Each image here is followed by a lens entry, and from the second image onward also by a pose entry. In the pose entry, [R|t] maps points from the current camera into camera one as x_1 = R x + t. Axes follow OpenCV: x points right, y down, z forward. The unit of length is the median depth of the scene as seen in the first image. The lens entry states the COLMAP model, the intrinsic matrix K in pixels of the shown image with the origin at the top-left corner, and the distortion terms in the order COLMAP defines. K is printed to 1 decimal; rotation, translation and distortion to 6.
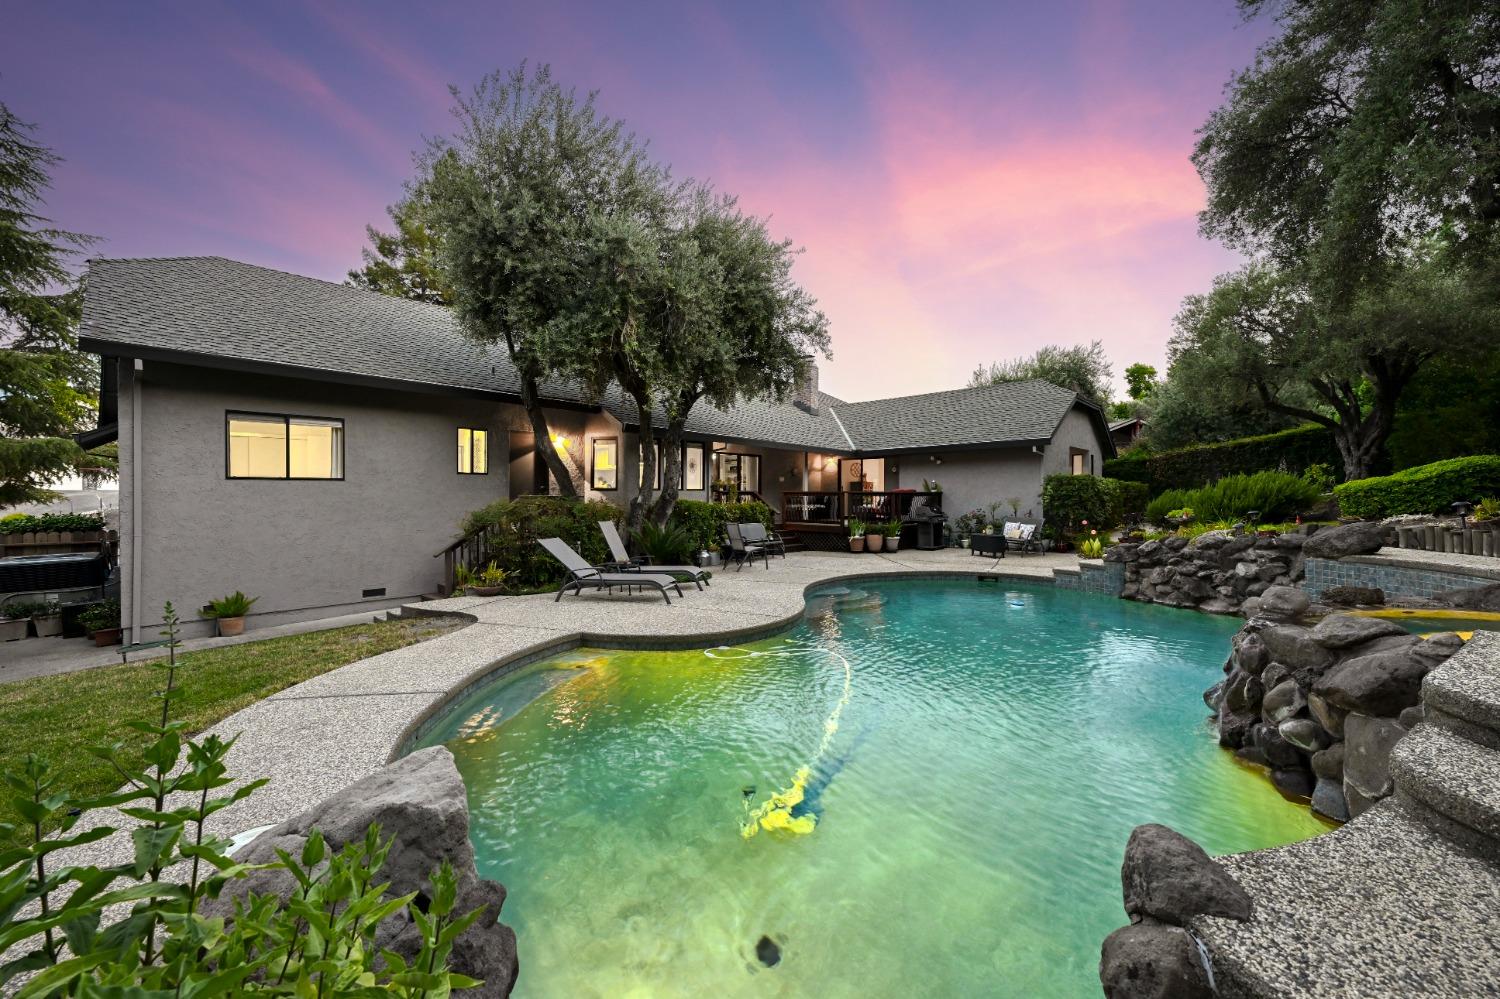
lens RADIAL K [[590.8, 0, 752.7], [0, 590.8, 493.0], [0, 0, 1]] dist [-0.001496, 0.000042]
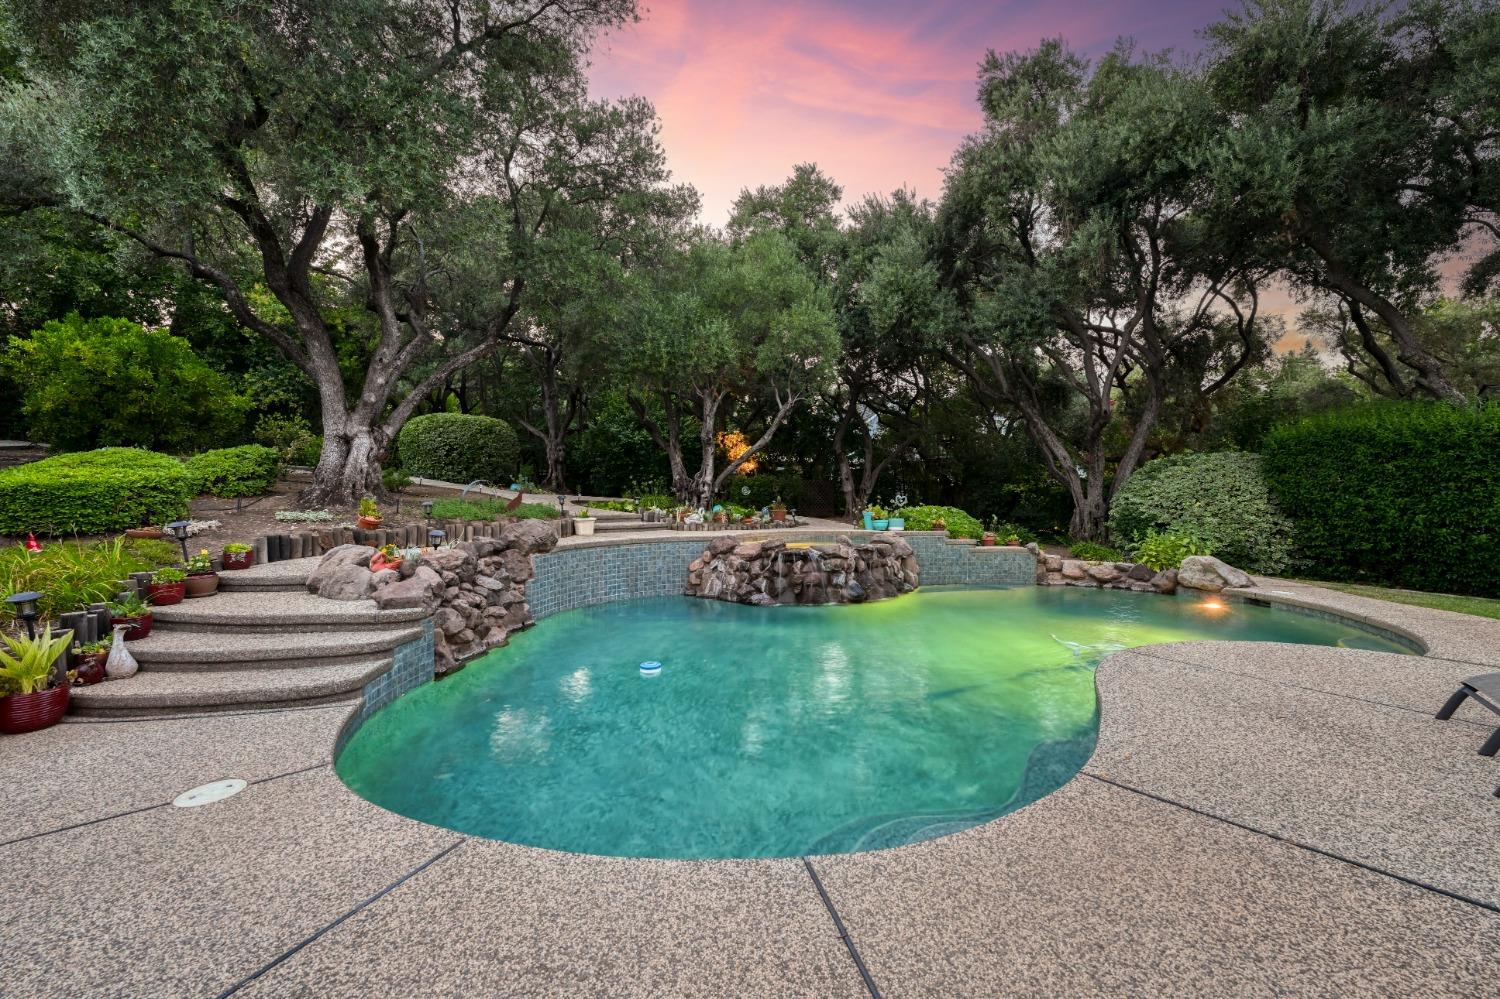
lens RADIAL K [[590.8, 0, 754.0], [0, 590.8, 497.4], [0, 0, 1]] dist [-0.001496, 0.000042]
pose [[-0.910777, 0.006859, 0.412841, 0.107073], [0.003434, 0.999953, -0.009037, 0.013186], [-0.412884, -0.006813, -0.910758, 1.187262]]
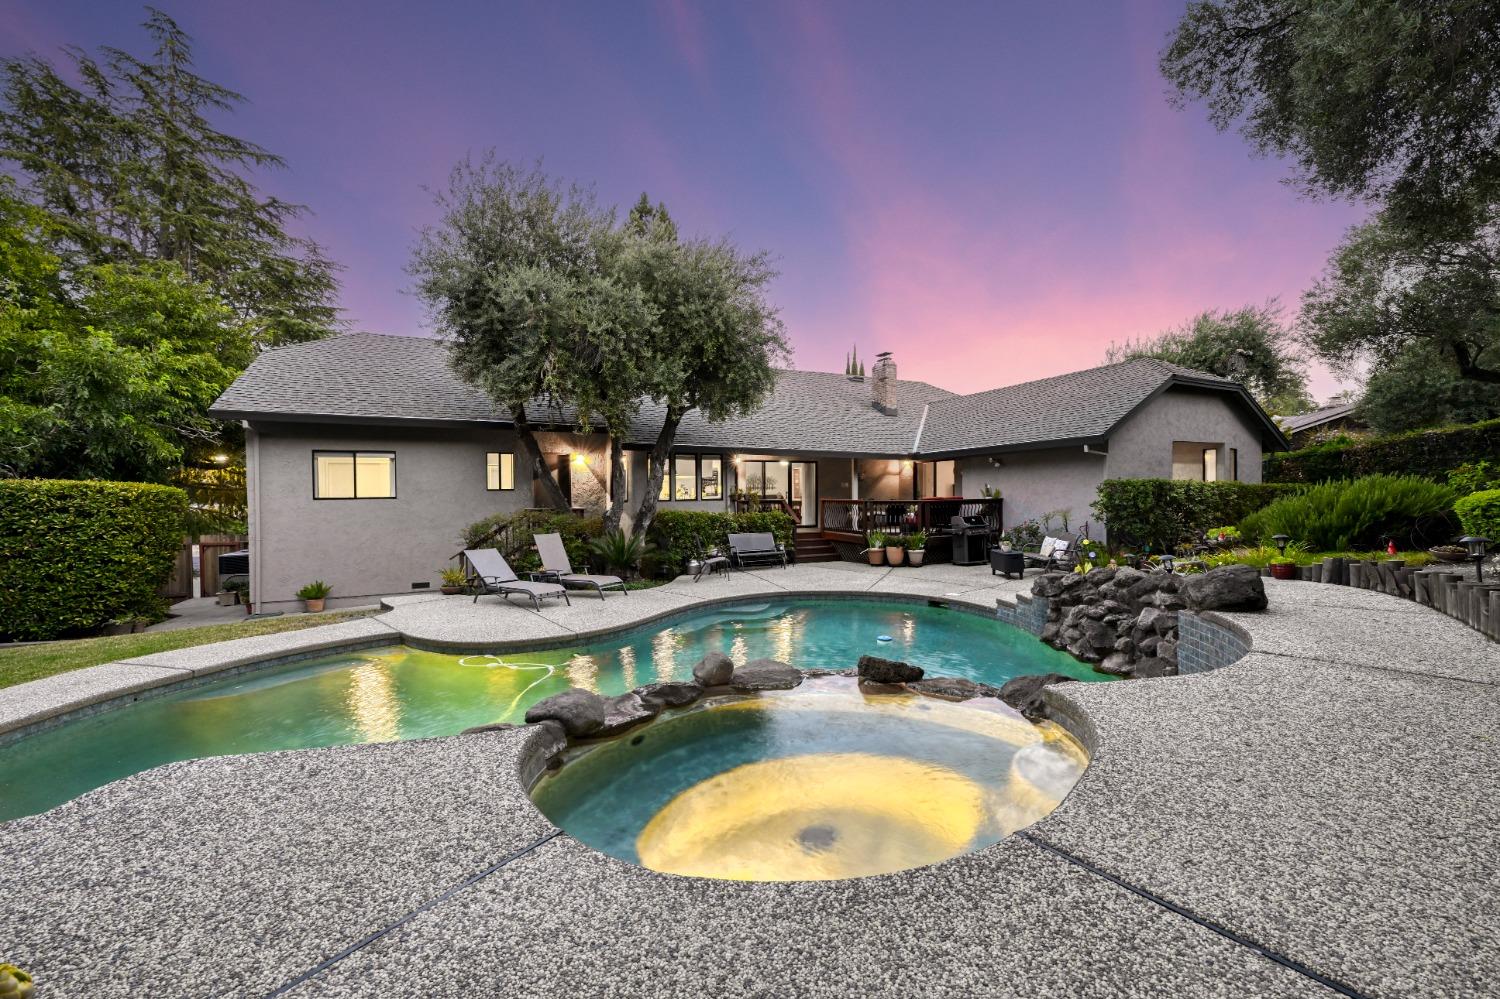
lens RADIAL K [[590.8, 0, 753.6], [0, 590.8, 495.8], [0, 0, 1]] dist [-0.001496, 0.000042]
pose [[0.926944, -0.006187, -0.375150, 0.481548], [0.010348, 0.999905, 0.009079, -0.028469], [0.375058, -0.012298, 0.926920, 0.081602]]
